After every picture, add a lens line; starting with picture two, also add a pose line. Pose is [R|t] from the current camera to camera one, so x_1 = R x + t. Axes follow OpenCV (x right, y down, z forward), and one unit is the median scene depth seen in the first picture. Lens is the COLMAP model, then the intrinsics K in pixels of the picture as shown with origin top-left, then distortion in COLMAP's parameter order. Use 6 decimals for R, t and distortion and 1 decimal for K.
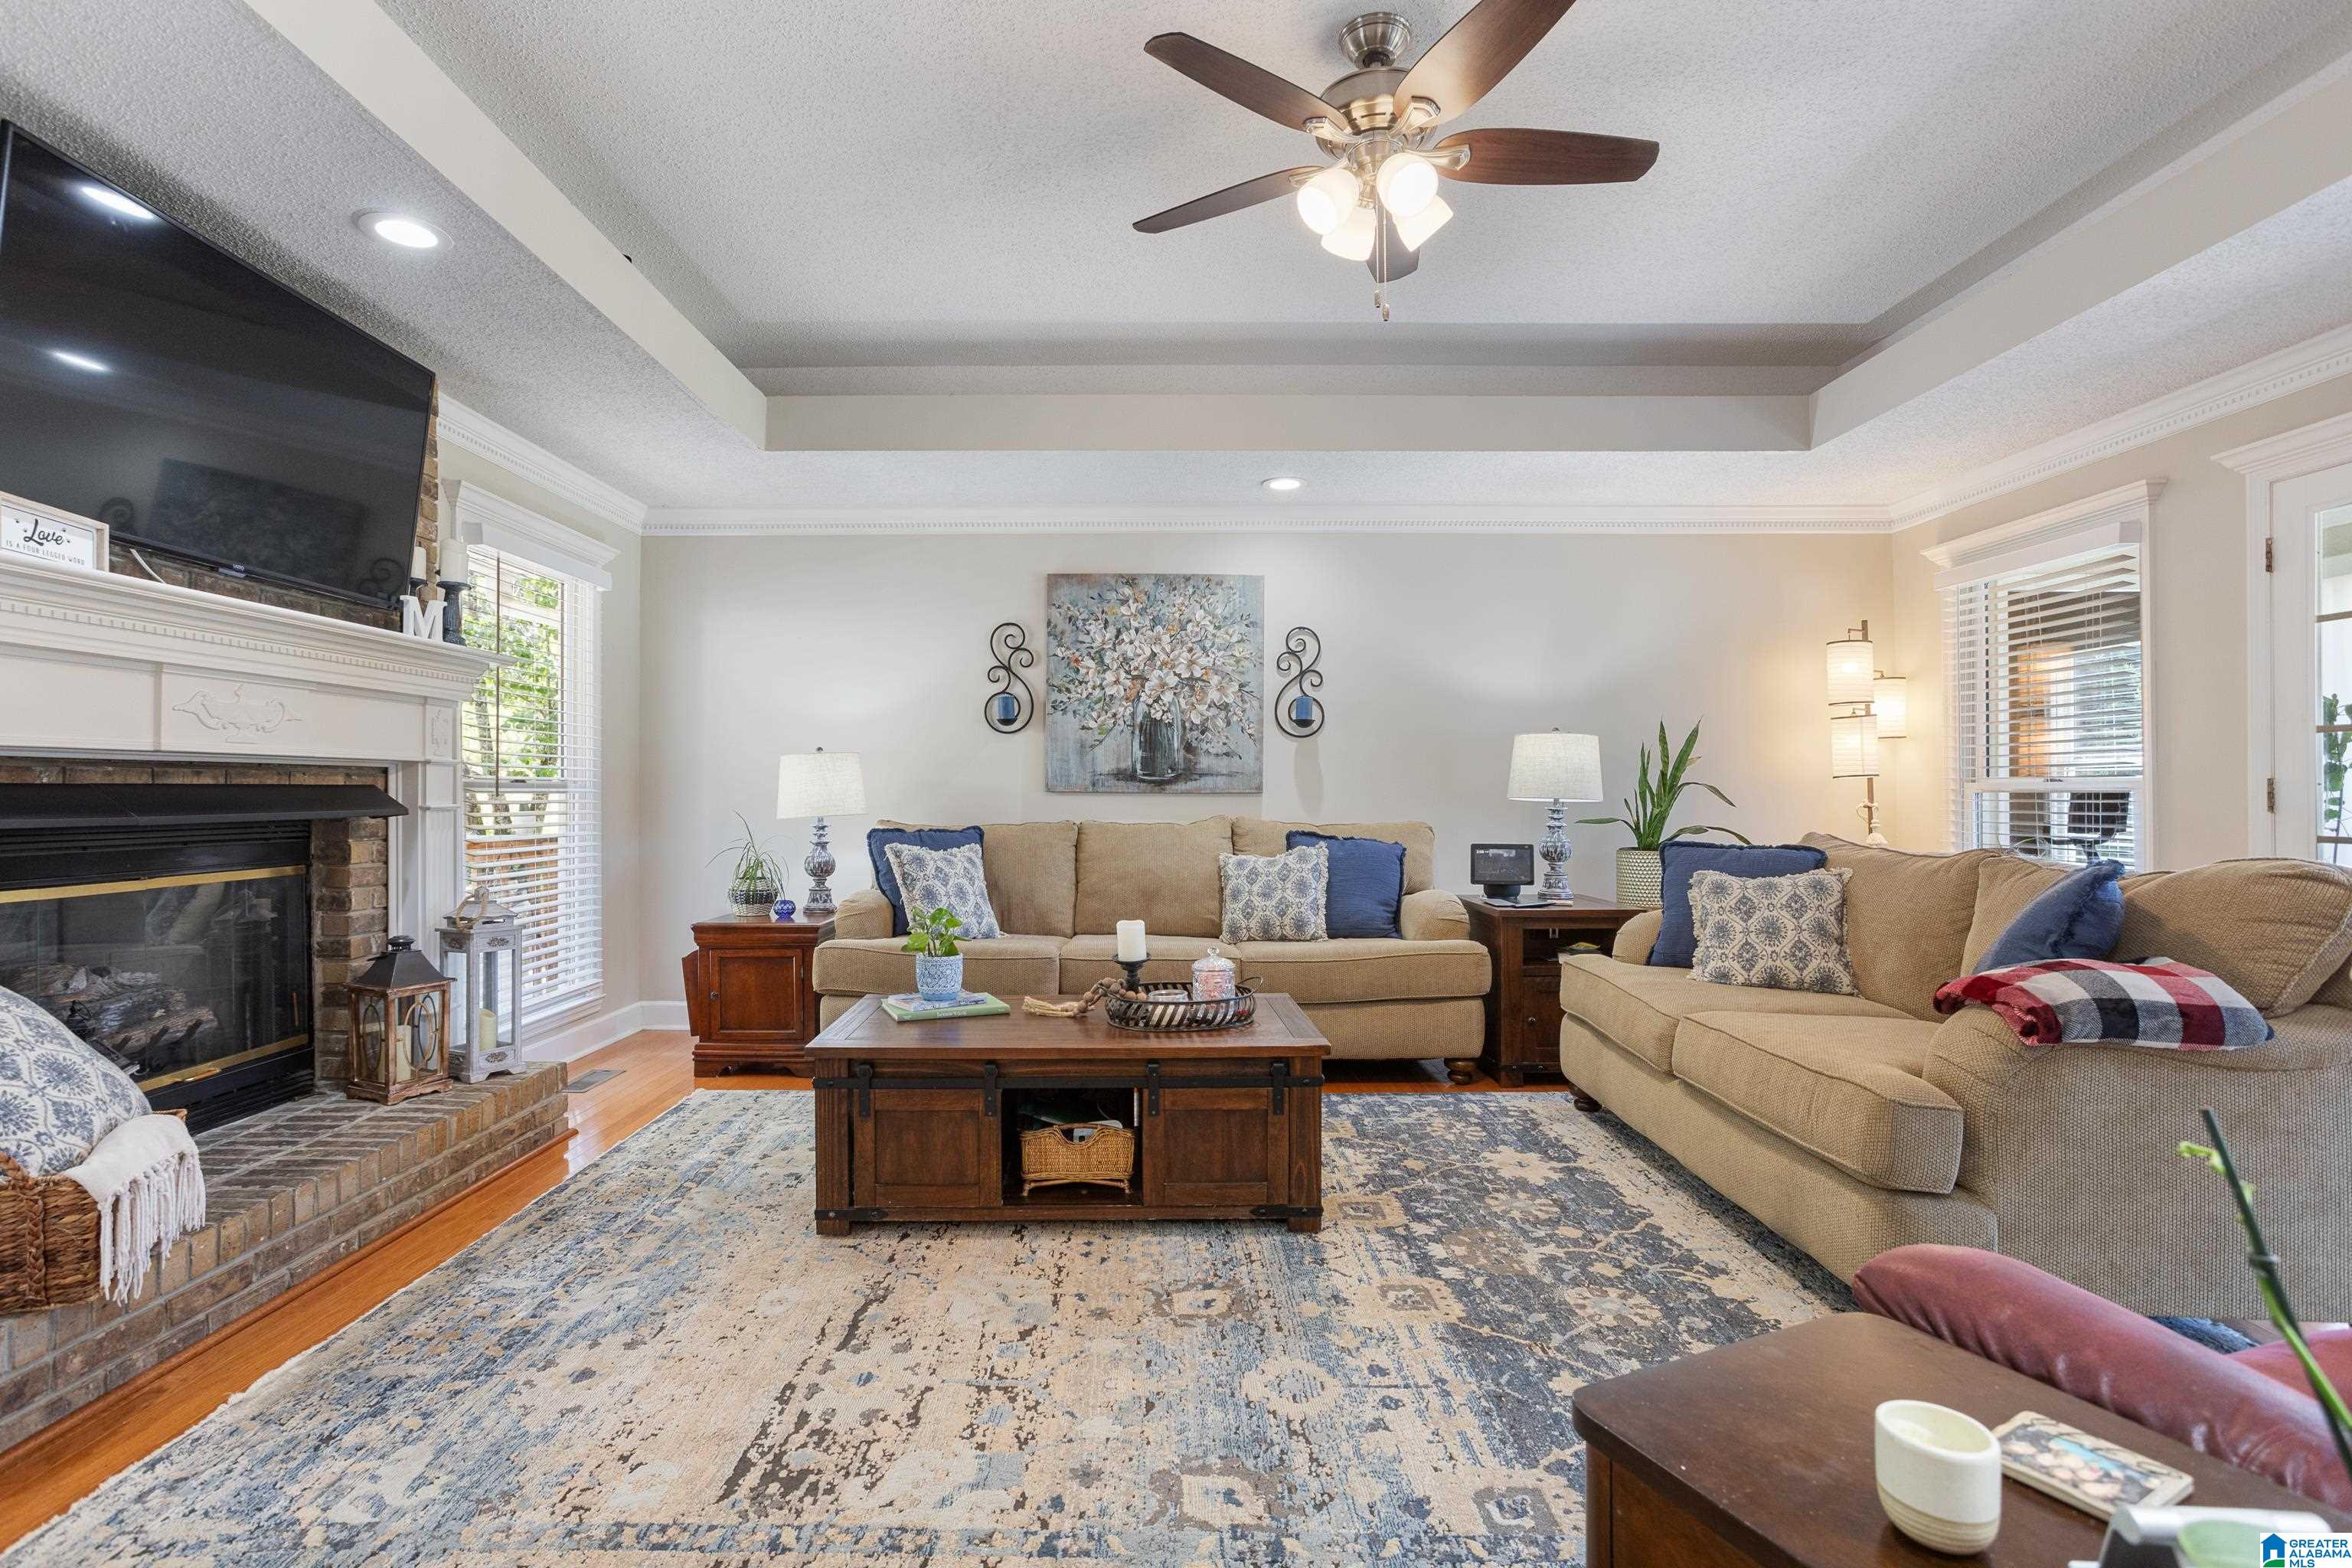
lens RADIAL K [[1150.6, 0, 1174.7], [0, 1150.6, 788.6], [0, 0, 1]] dist [-0.016856, 0.003223]
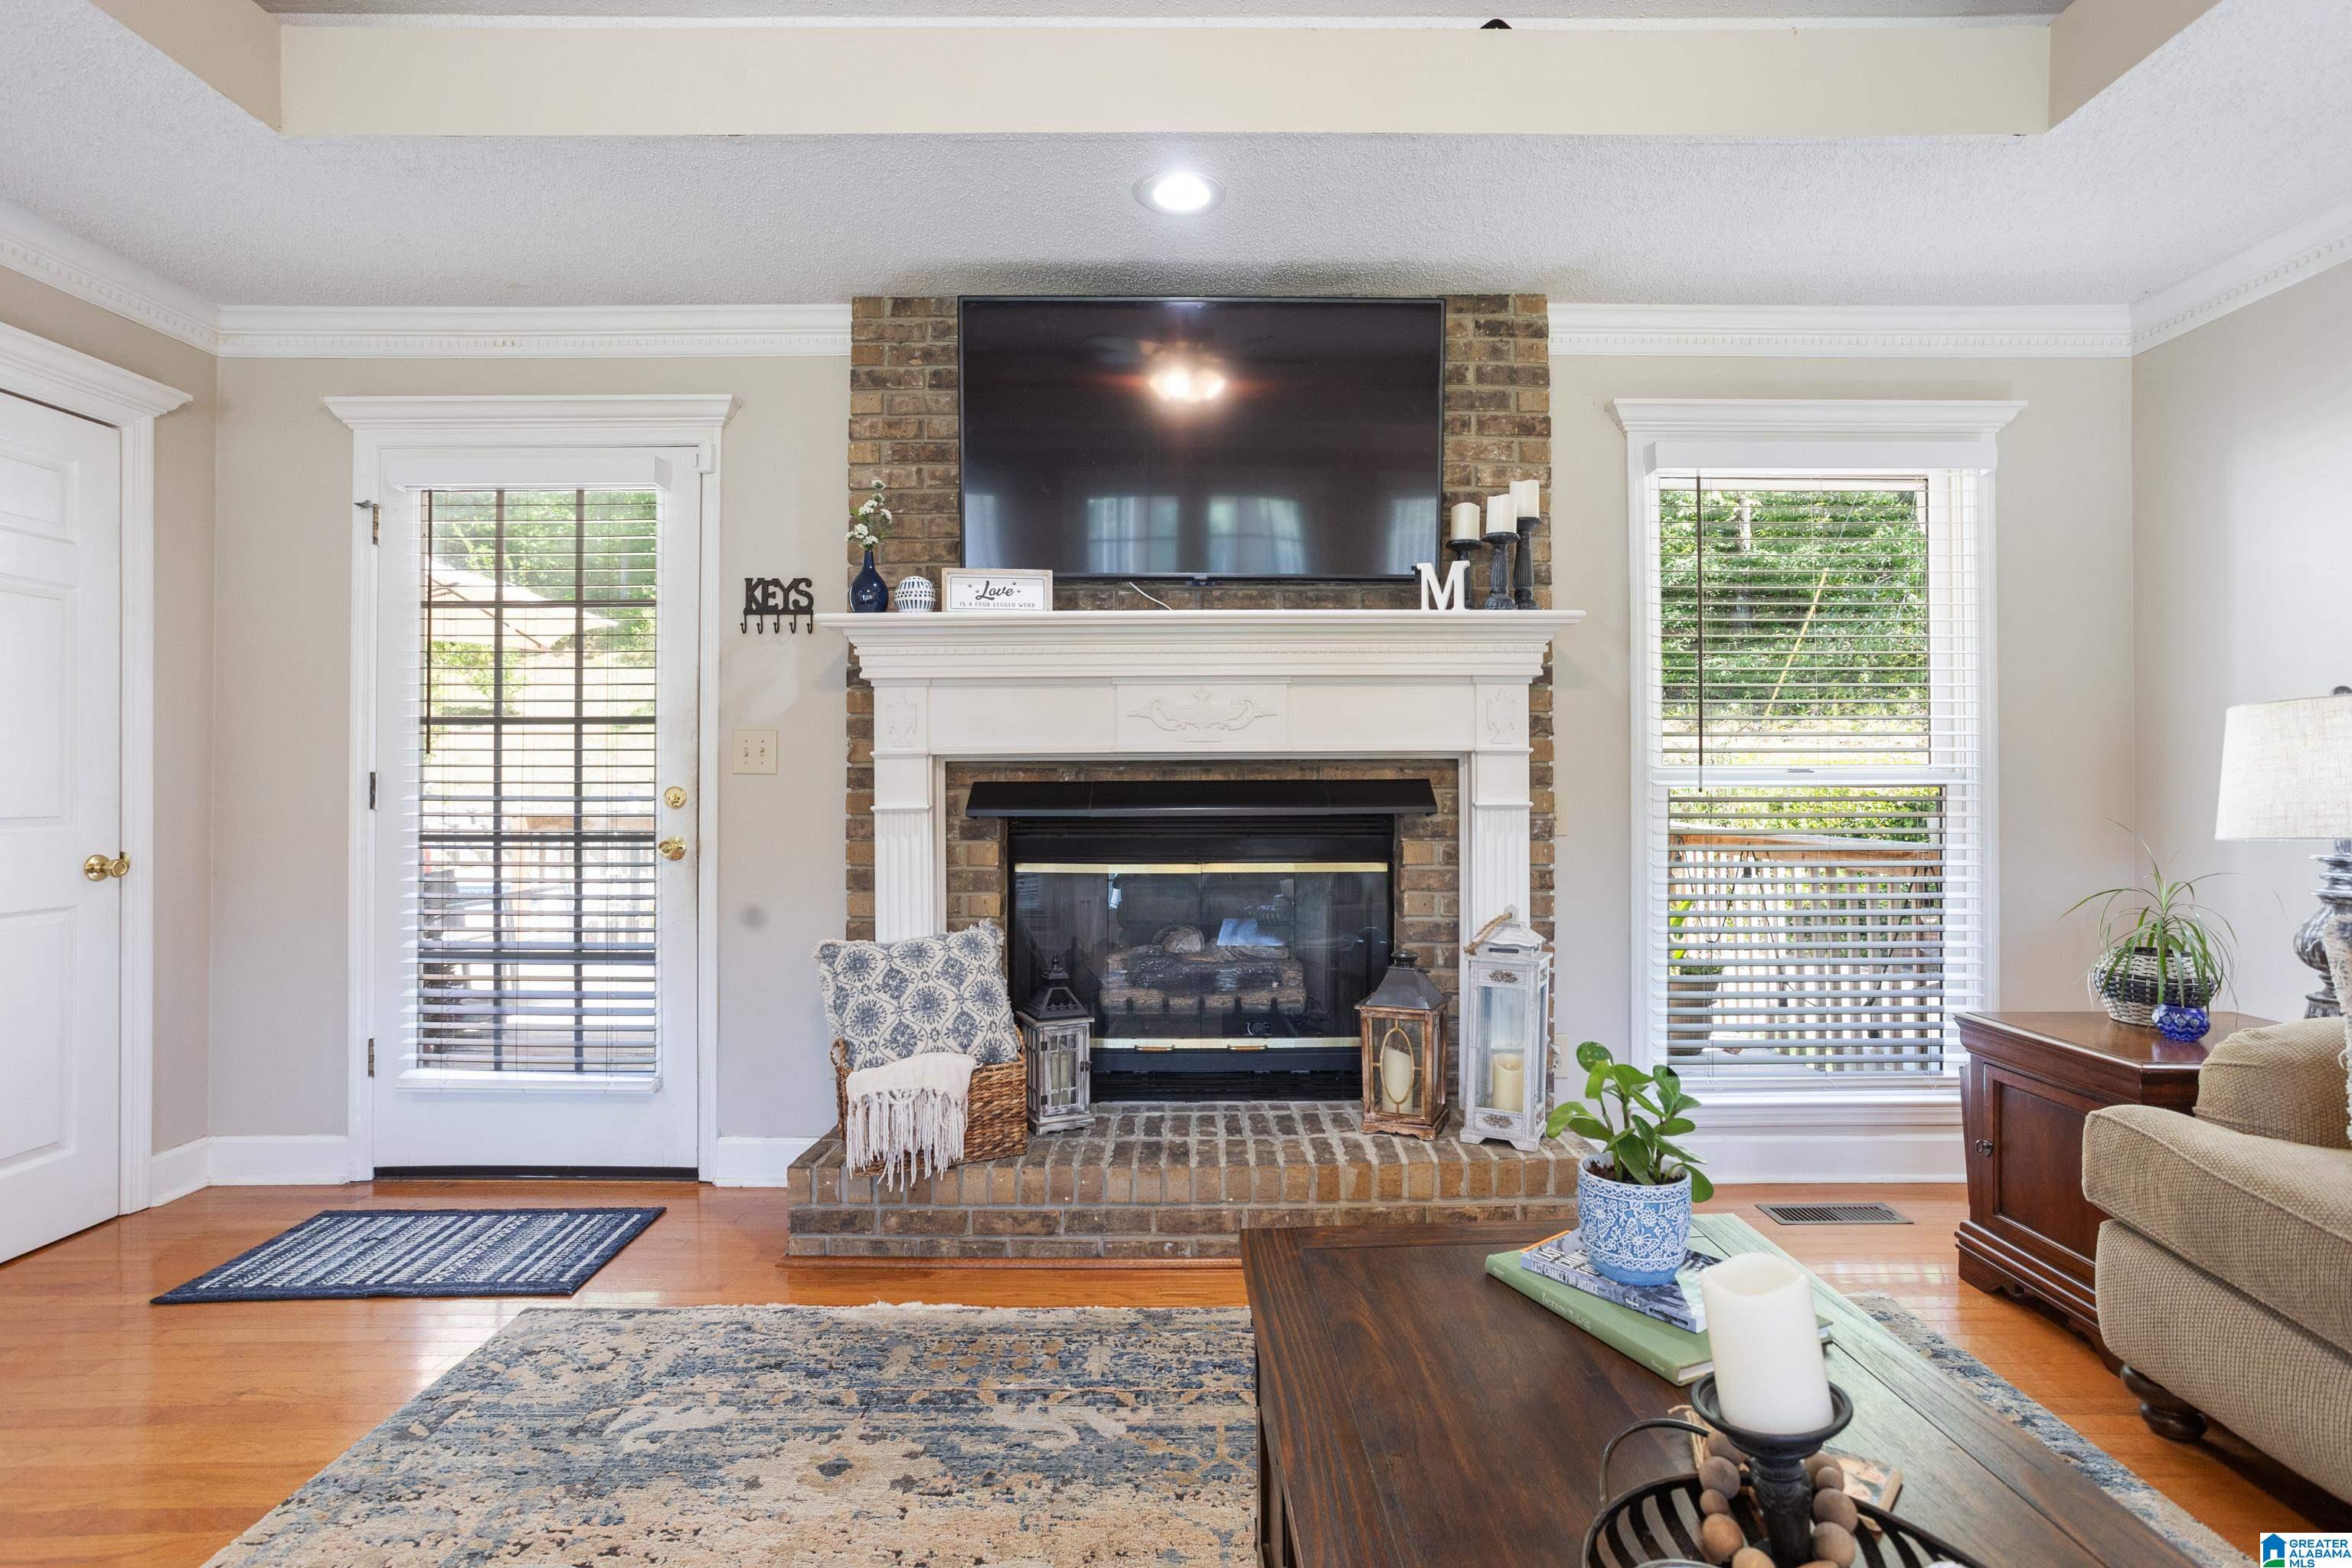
lens RADIAL K [[1150.6, 0, 1175.2], [0, 1150.6, 781.5], [0, 0, 1]] dist [-0.016856, 0.003223]
pose [[-0.020521, -0.006630, -0.999767, 0.247313], [0.004368, 0.999968, -0.006721, 0.004360], [0.999780, -0.004505, -0.020491, 0.937228]]
